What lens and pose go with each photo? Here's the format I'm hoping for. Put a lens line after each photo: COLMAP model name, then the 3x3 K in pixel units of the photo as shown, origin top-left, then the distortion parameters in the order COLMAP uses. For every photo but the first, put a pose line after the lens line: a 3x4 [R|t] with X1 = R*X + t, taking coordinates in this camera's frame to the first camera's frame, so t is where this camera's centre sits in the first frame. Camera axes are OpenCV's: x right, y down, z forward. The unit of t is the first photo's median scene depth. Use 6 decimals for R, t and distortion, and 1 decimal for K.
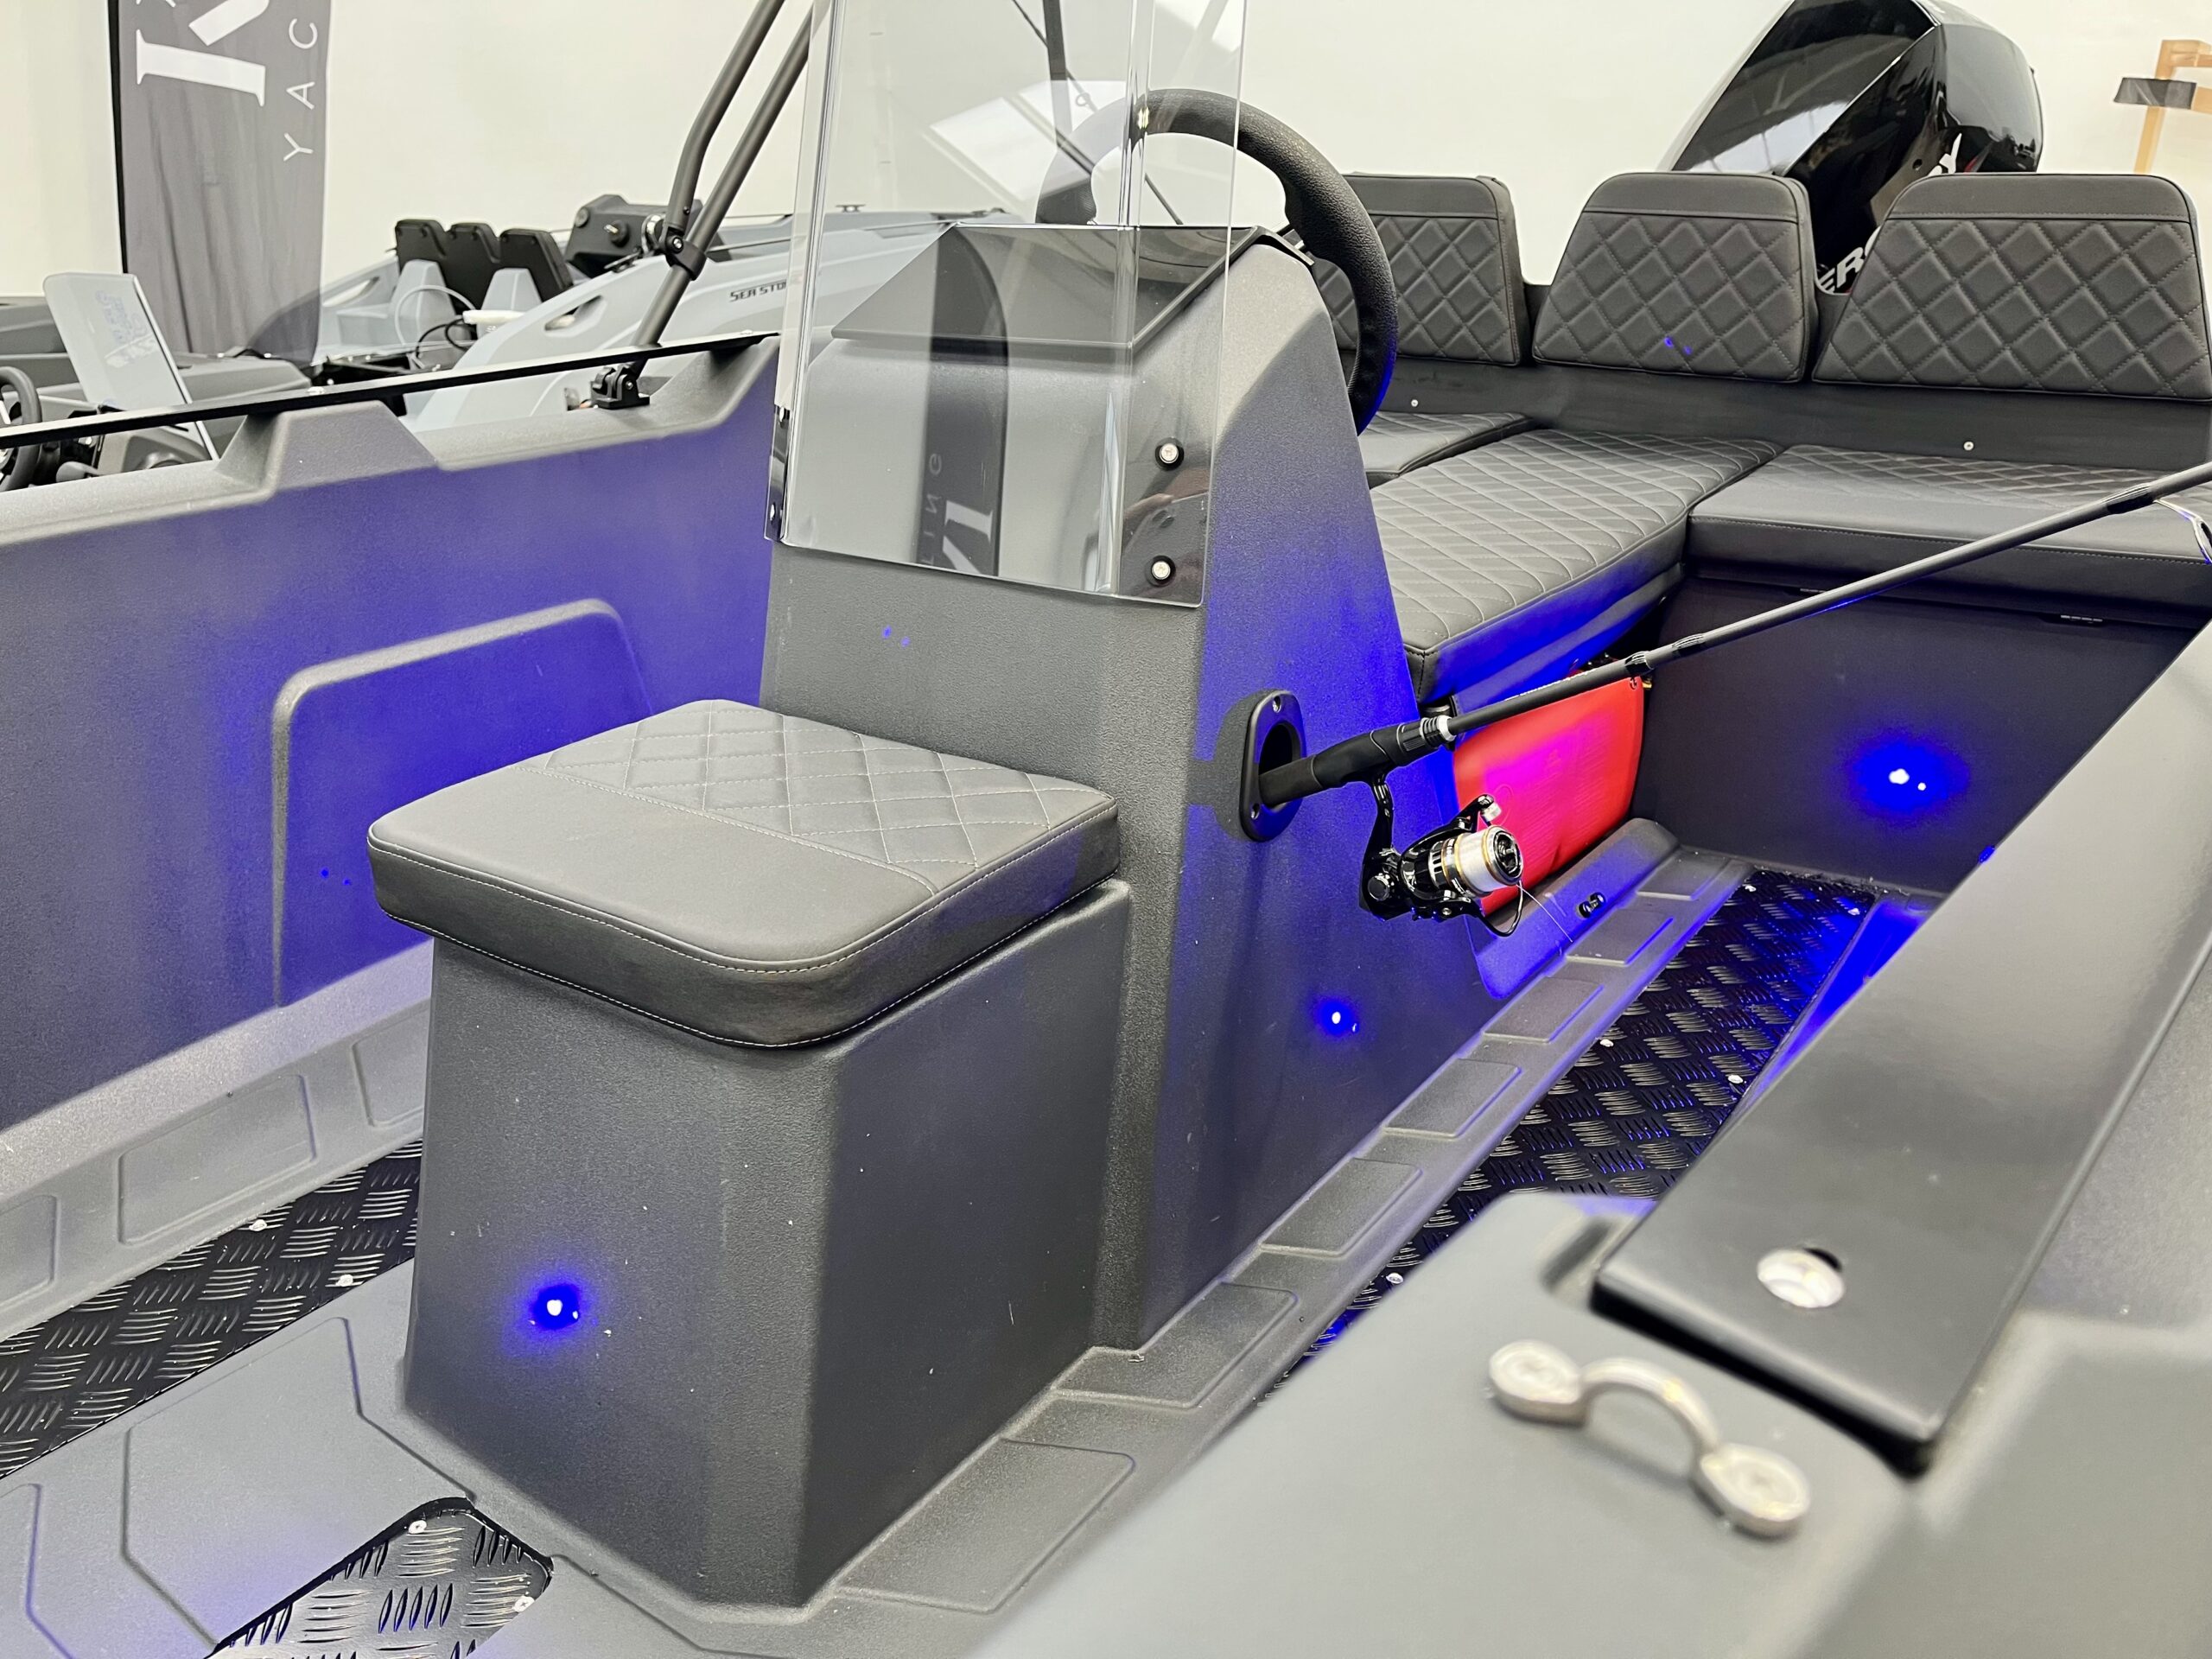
lens RADIAL K [[1751.4, 0, 1135.4], [0, 1751.4, 839.9], [0, 0, 1]] dist [0.081155, -0.115184]
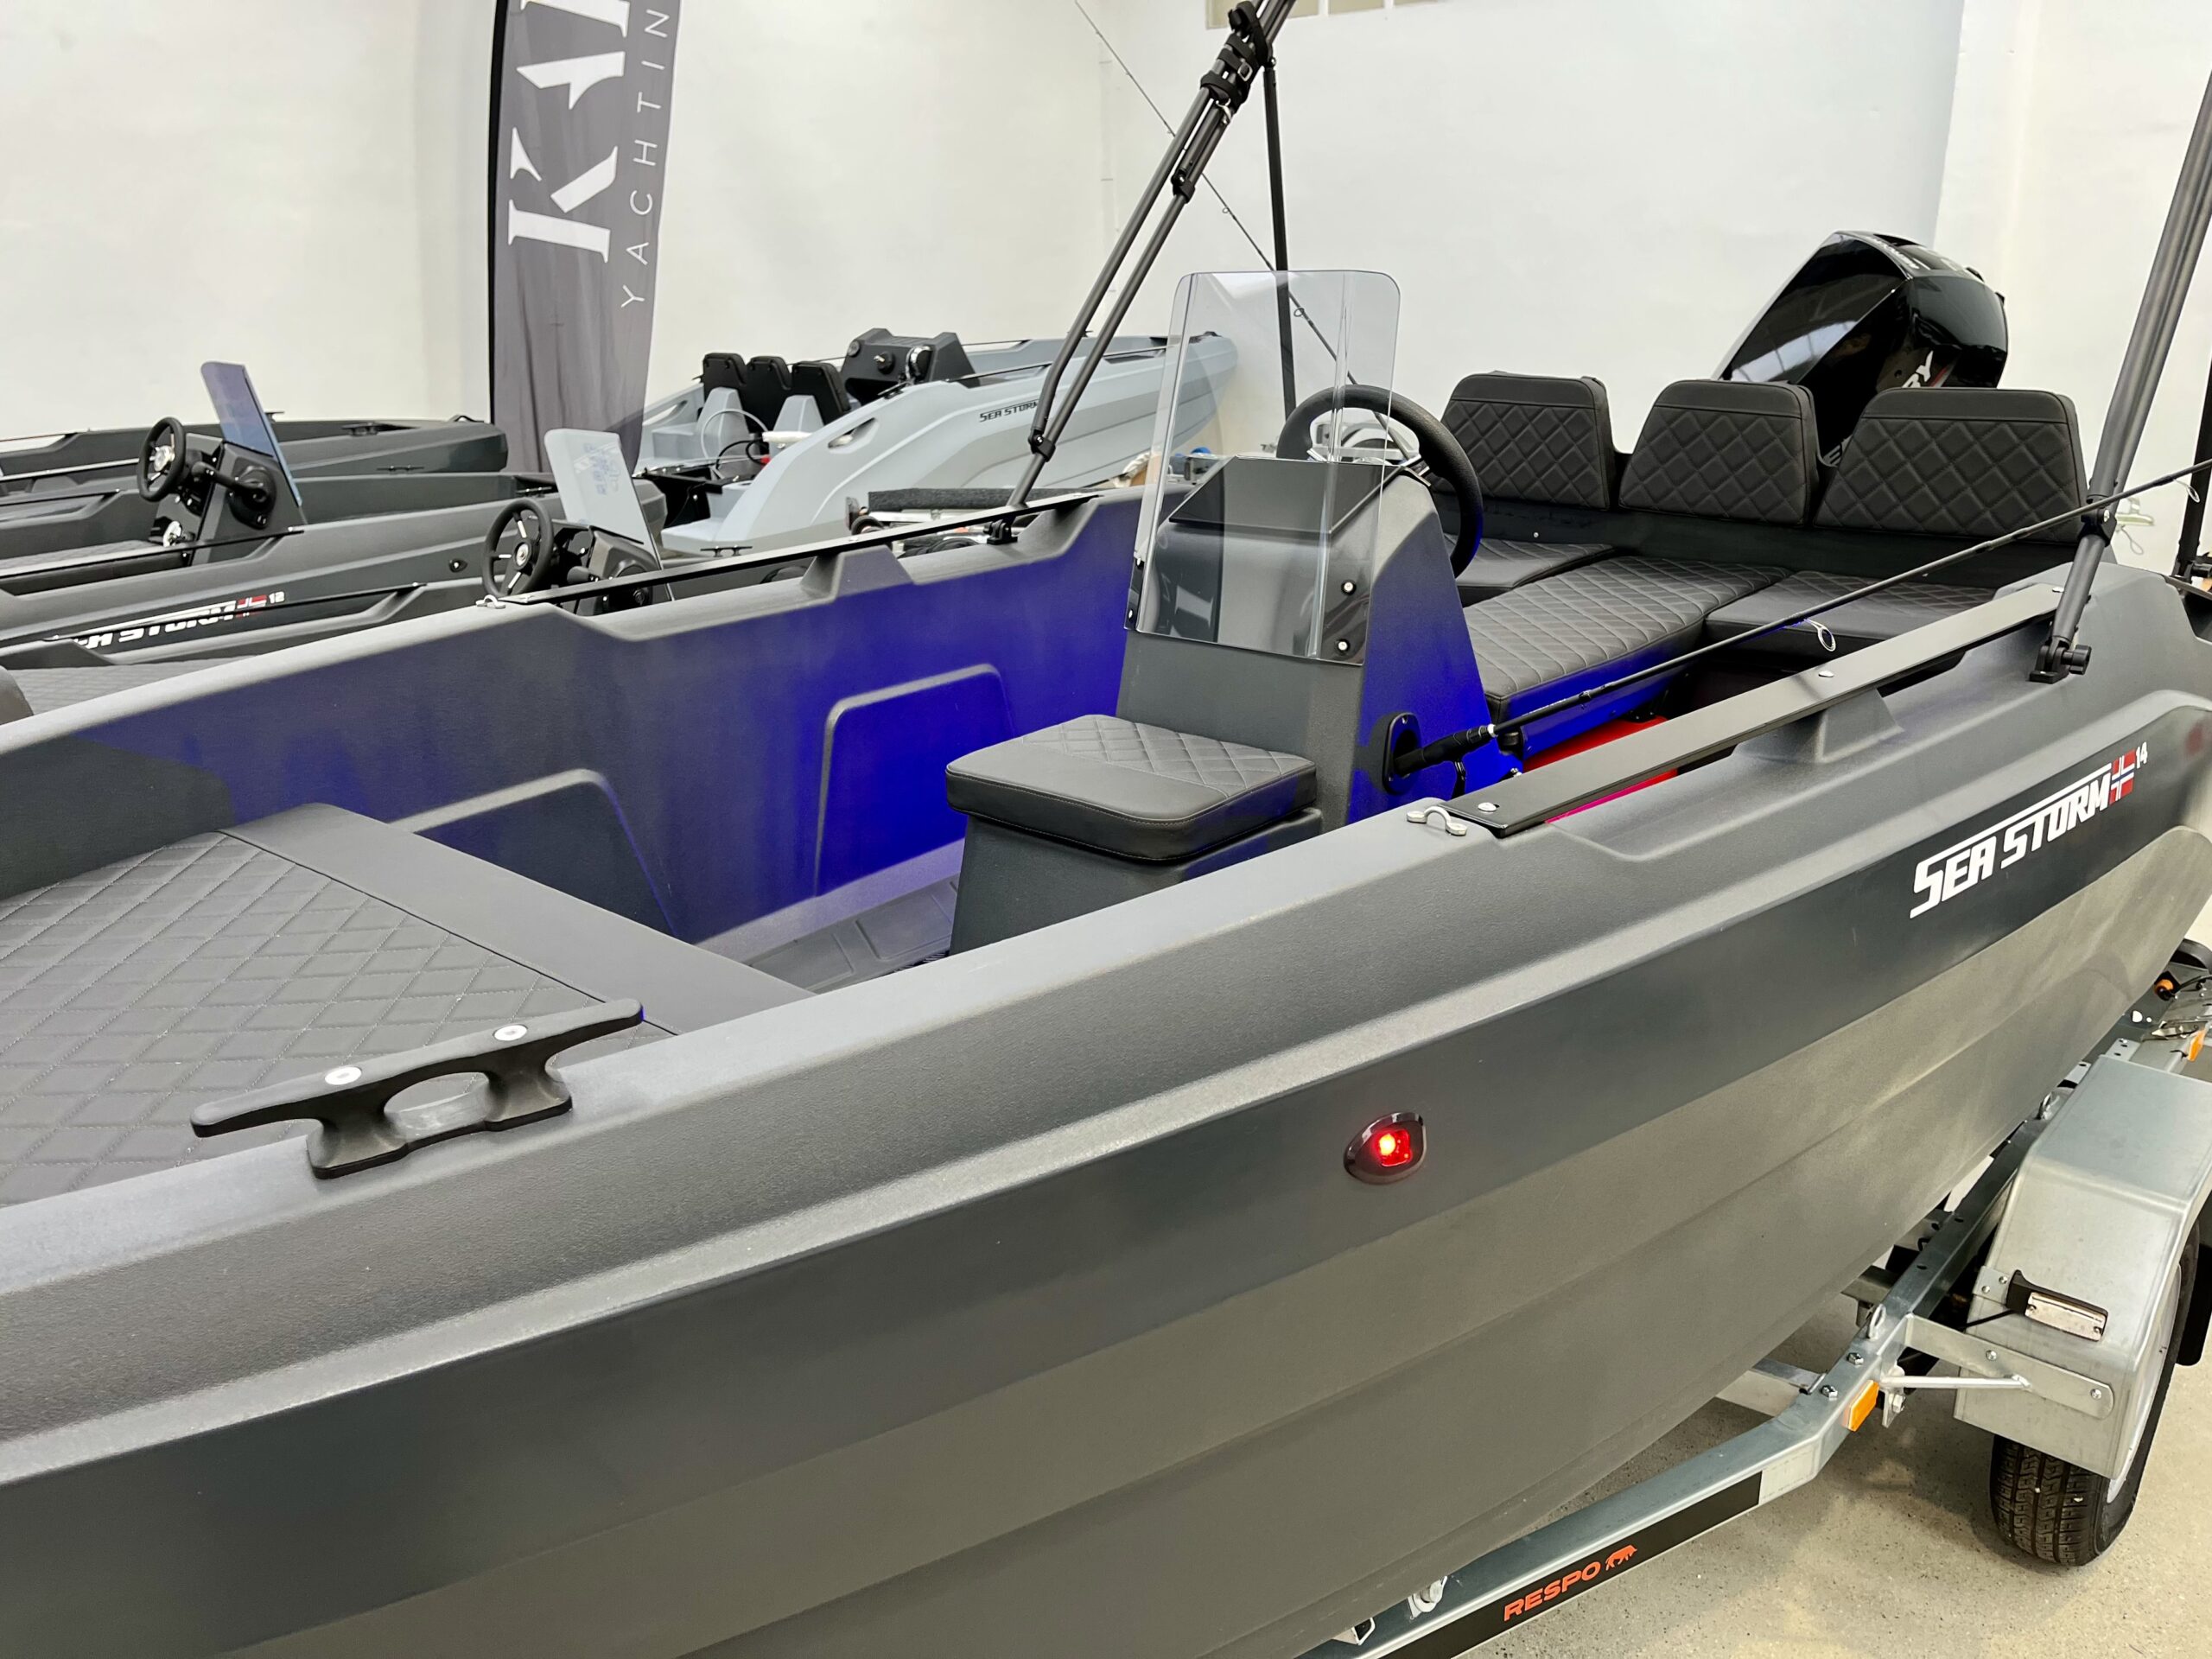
lens RADIAL K [[1675.8, 0, 1106.0], [0, 1675.8, 829.5], [0, 0, 1]] dist [0.054189, -0.054327]
pose [[0.991547, 0.029174, -0.126428, -0.002127], [-0.035412, 0.998249, -0.047378, 0.071018], [0.124825, 0.051455, 0.990844, -0.418769]]
